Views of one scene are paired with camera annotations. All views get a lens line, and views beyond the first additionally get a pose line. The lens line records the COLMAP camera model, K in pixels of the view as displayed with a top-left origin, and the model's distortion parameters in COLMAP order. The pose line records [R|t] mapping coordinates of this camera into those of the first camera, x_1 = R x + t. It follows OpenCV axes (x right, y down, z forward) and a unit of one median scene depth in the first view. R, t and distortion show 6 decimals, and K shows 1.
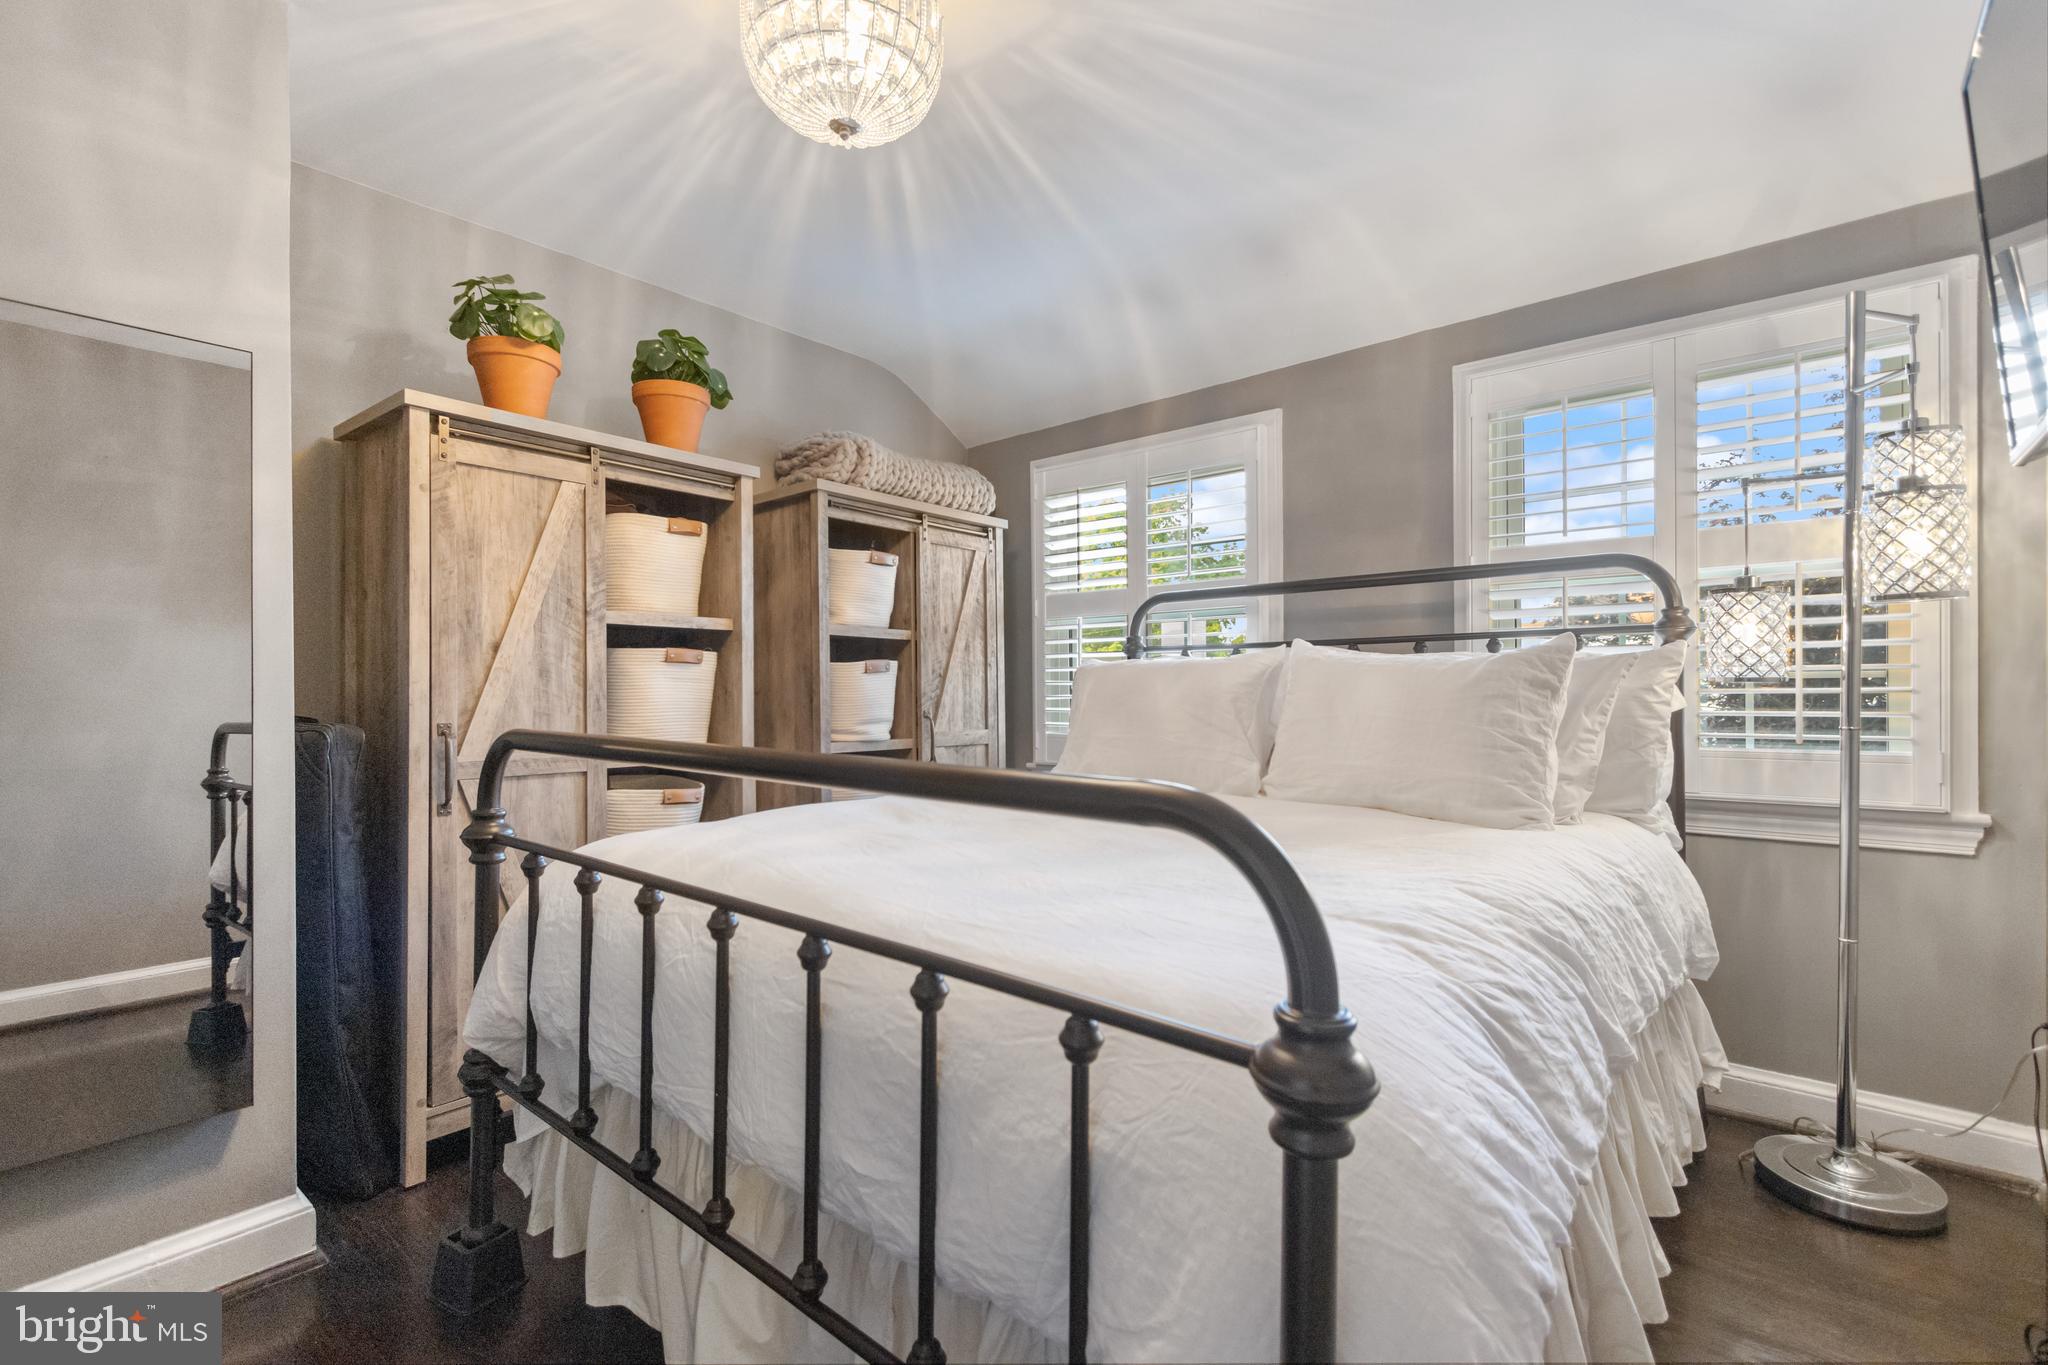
lens RADIAL K [[923.7, 0, 1020.3], [0, 923.7, 669.9], [0, 0, 1]] dist [-0.000716, -0.000165]
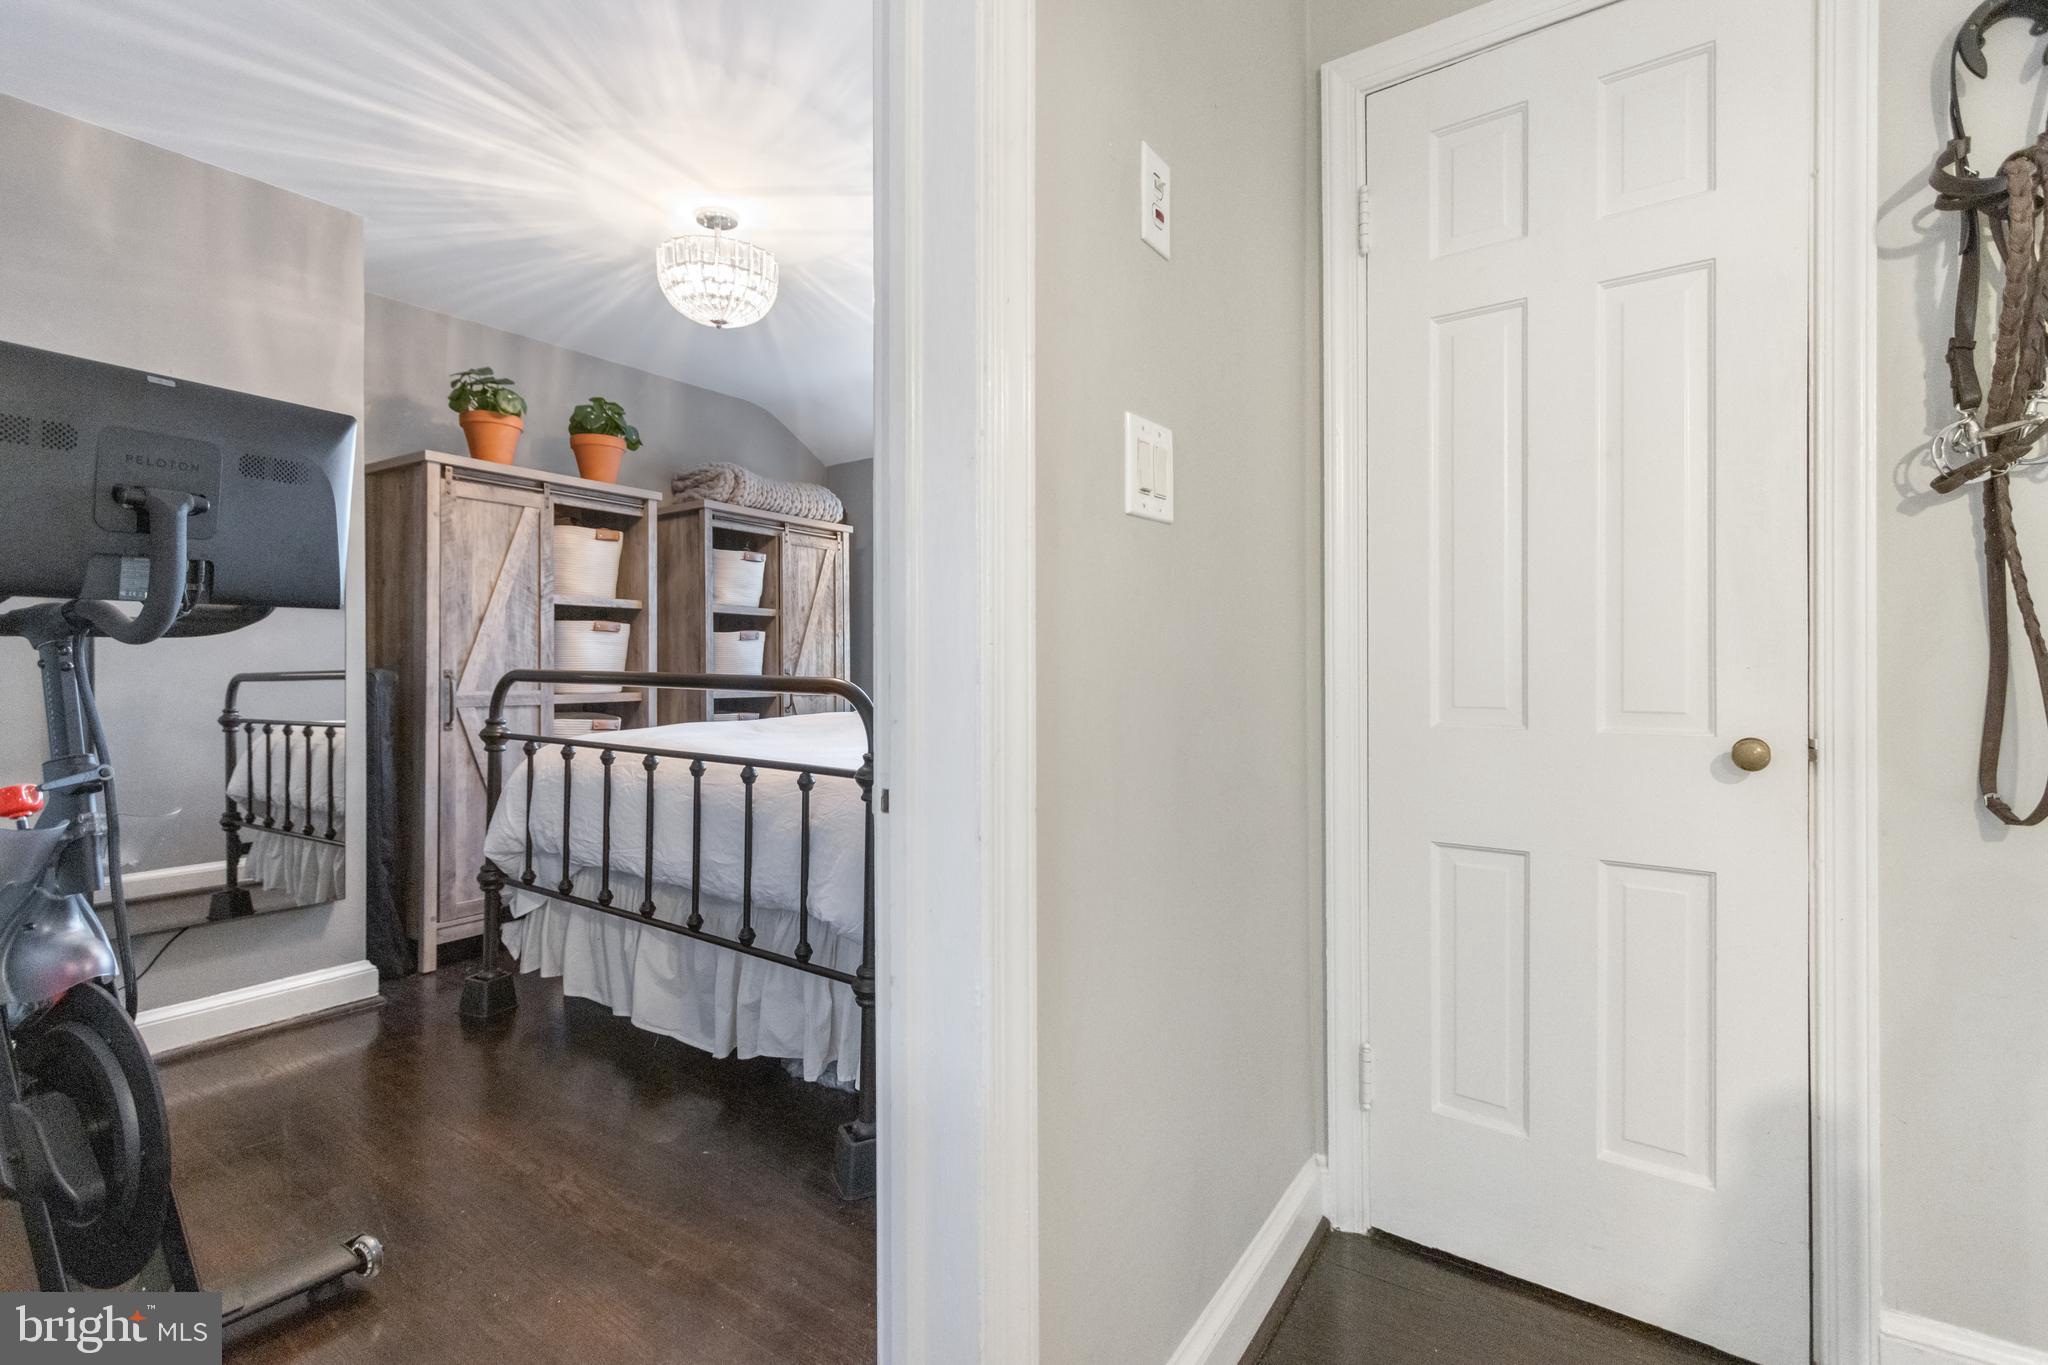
lens RADIAL K [[952.4, 0, 1027.1], [0, 952.4, 654.4], [0, 0, 1]] dist [-0.001037, -0.001043]
pose [[0.994385, 0.007202, 0.105581, 0.128862], [-0.008432, 0.999902, 0.011207, 0.006225], [-0.105489, -0.012034, 0.994348, -0.543491]]
